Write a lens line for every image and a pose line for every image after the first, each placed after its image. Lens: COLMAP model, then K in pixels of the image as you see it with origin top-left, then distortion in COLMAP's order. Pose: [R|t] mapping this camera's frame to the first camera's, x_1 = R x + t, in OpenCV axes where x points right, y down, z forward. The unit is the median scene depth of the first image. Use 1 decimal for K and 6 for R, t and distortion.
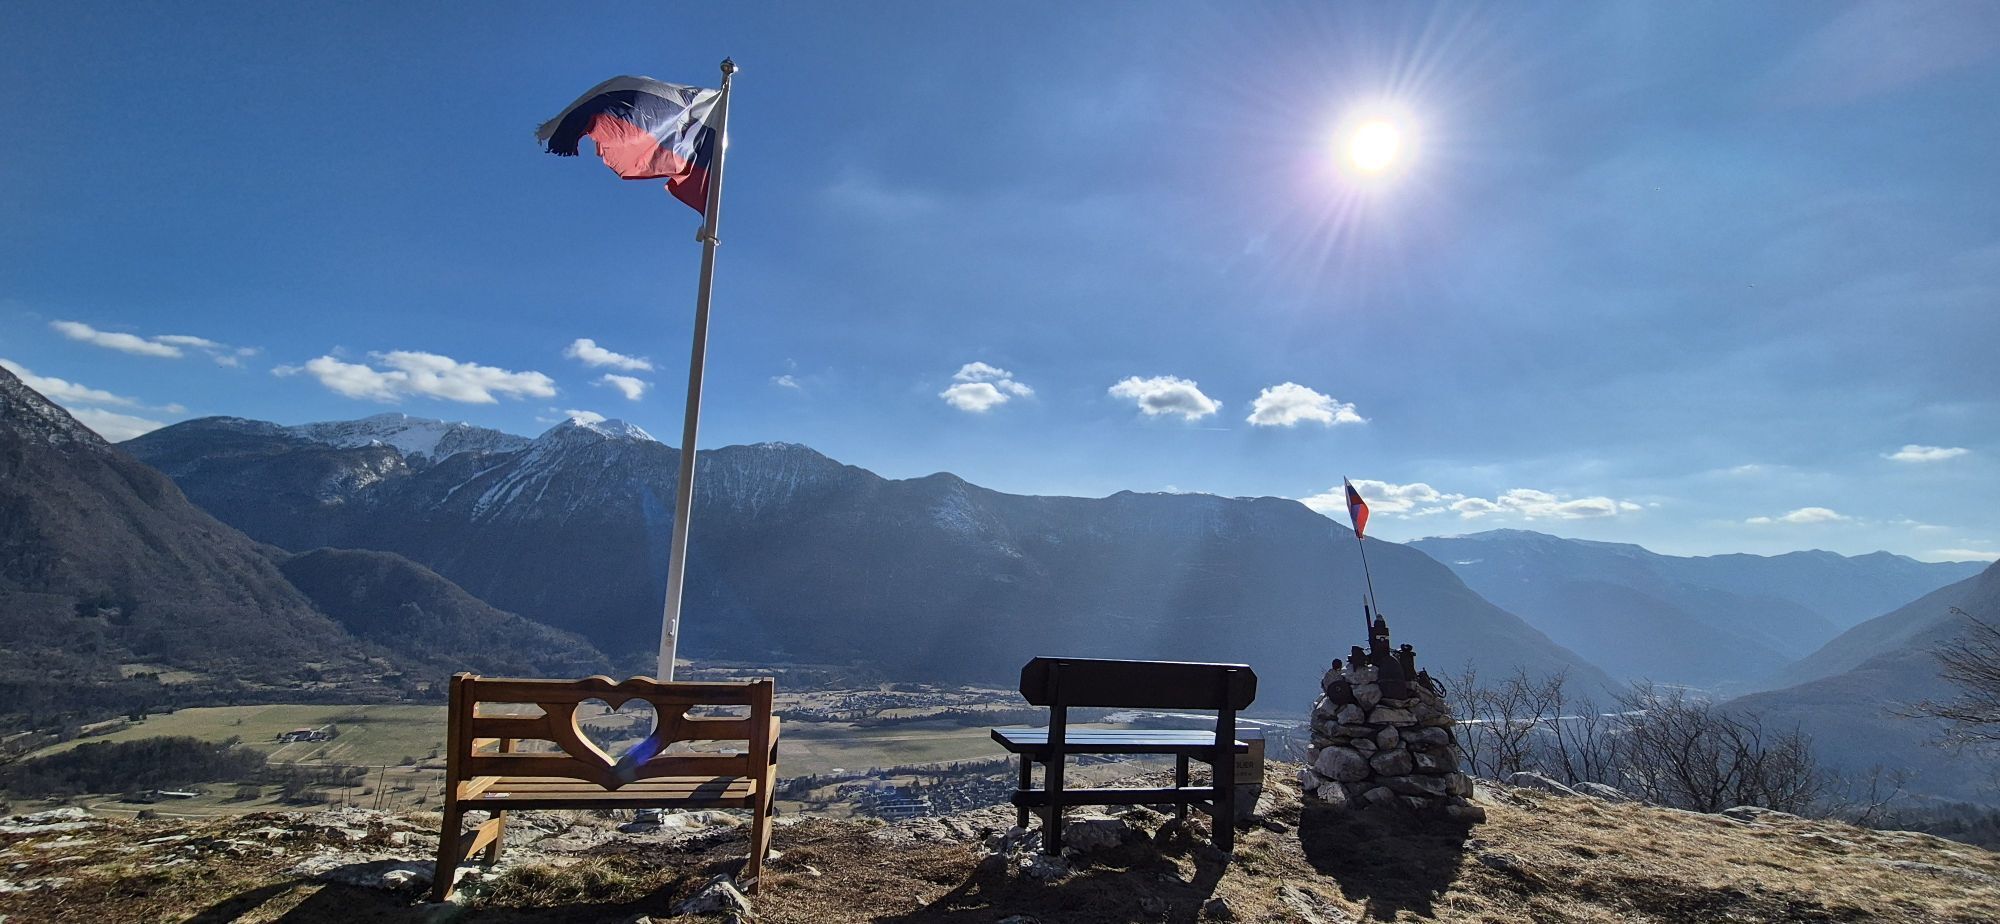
lens RADIAL K [[858.9, 0, 989.9], [0, 858.9, 433.9], [0, 0, 1]] dist [0.000010, -0.000066]
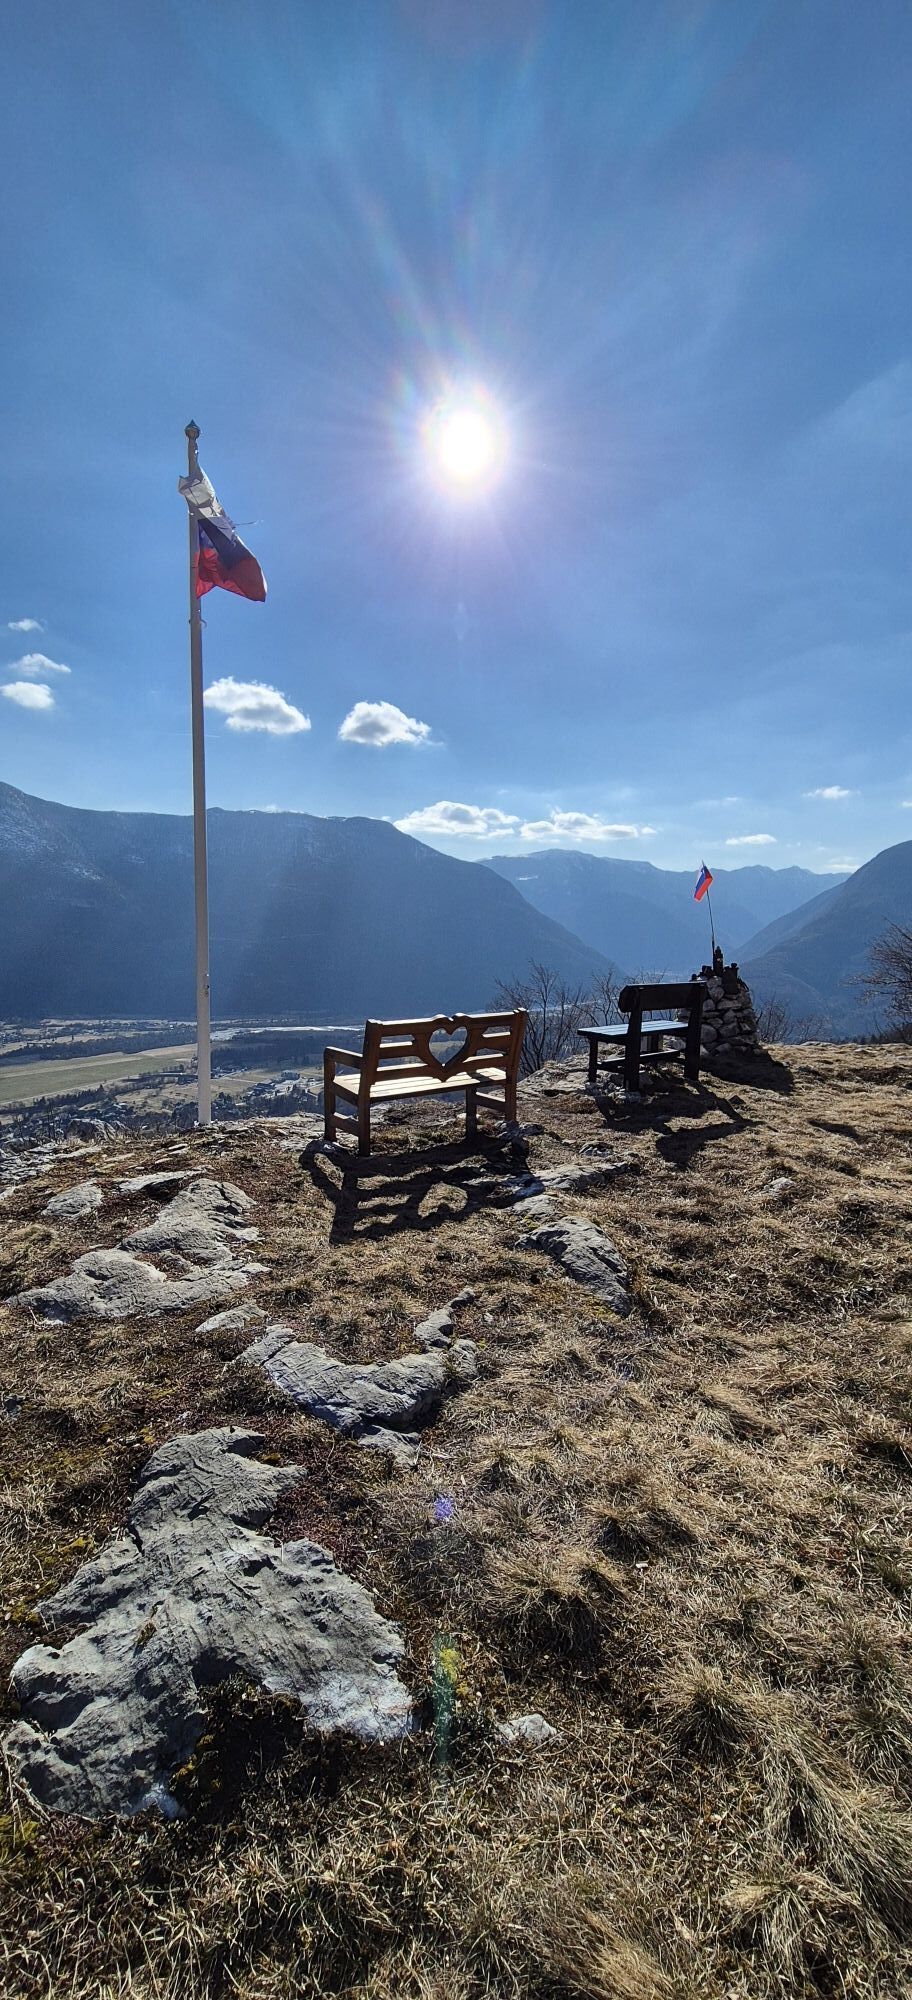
lens RADIAL K [[889.7, 0, 456.0], [0, 889.7, 1000.0], [0, 0, 1]] dist [-0.000770, -0.000101]
pose [[0.898460, -0.074457, 0.432696, -0.632597], [-0.049708, 0.961929, 0.268742, -0.104832], [-0.436232, -0.262962, 0.860553, -0.233825]]
